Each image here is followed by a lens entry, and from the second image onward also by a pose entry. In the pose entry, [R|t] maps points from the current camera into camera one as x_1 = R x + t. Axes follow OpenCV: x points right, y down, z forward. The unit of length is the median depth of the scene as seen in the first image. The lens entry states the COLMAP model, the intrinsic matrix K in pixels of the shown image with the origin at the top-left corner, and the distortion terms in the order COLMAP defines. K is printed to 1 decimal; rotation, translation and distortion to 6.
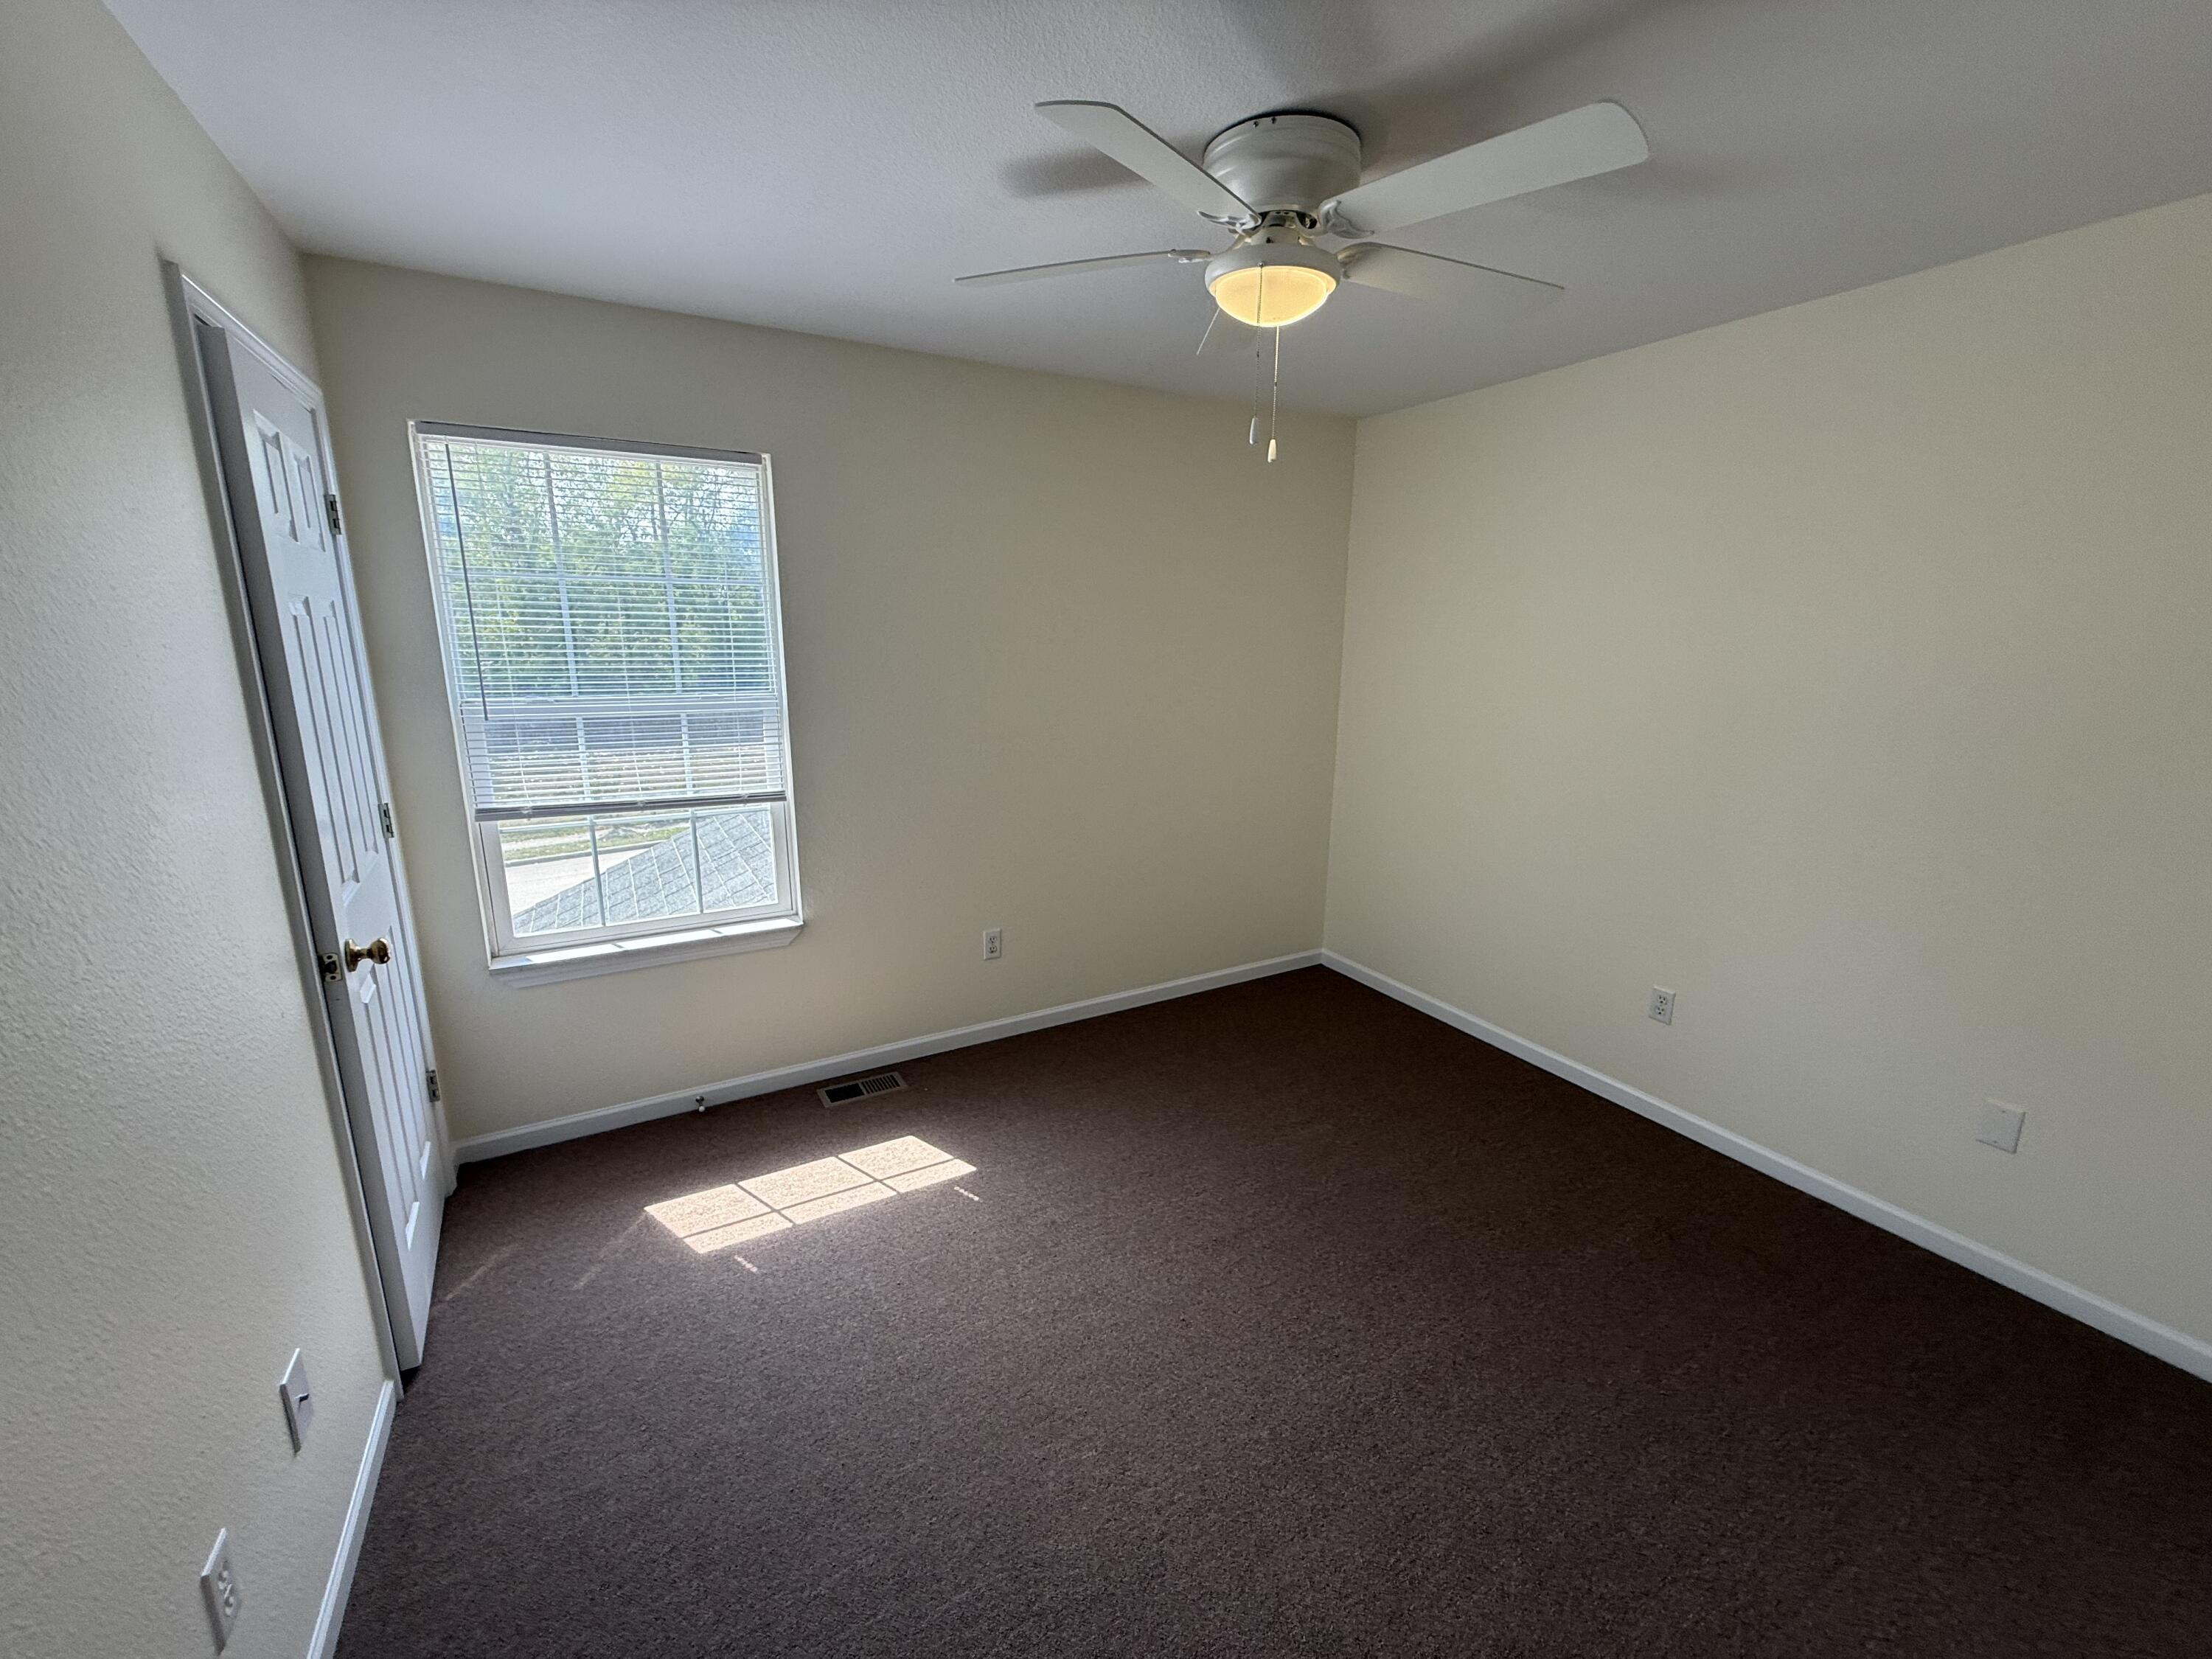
lens RADIAL K [[882.3, 0, 1099.4], [0, 882.3, 826.7], [0, 0, 1]] dist [0.000113, -0.000016]
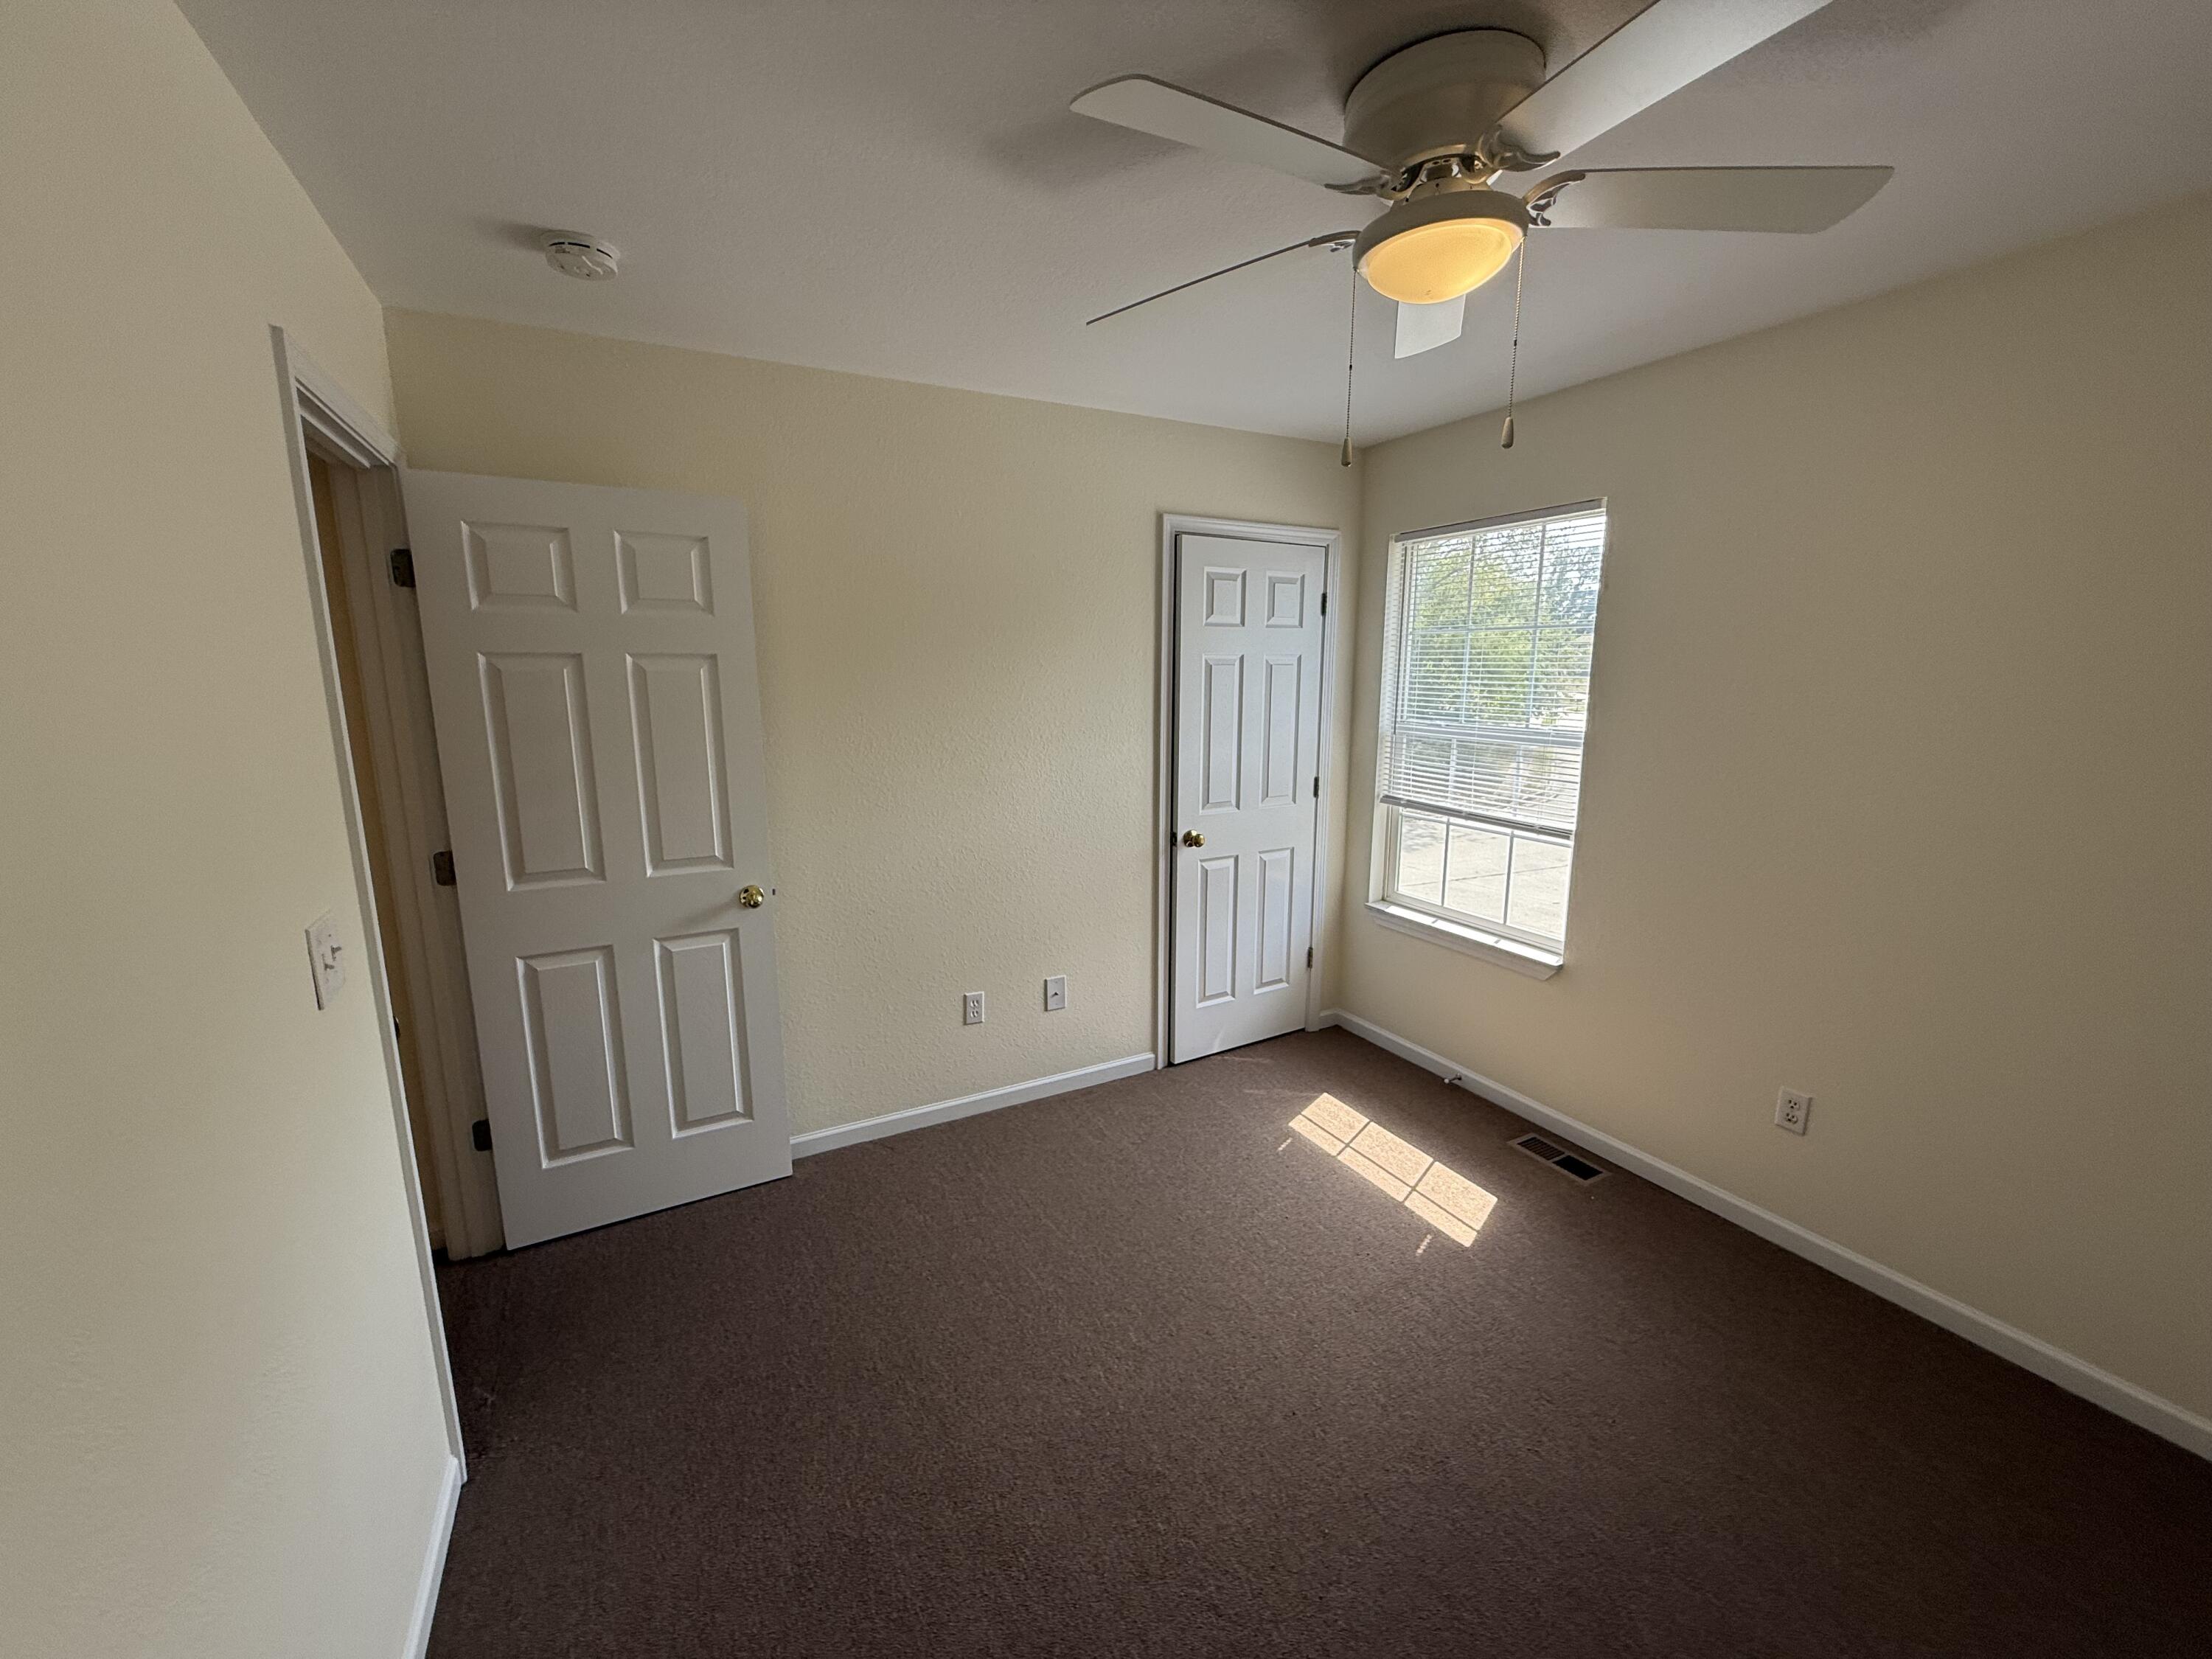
lens RADIAL K [[877.8, 0, 1102.6], [0, 877.8, 829.8], [0, 0, 1]] dist [0.000922, 0.000012]
pose [[-0.018028, 0.179449, -0.983602, 0.698994], [-0.211507, 0.960814, 0.179168, -0.119493], [0.977210, 0.211268, 0.020633, 0.510010]]
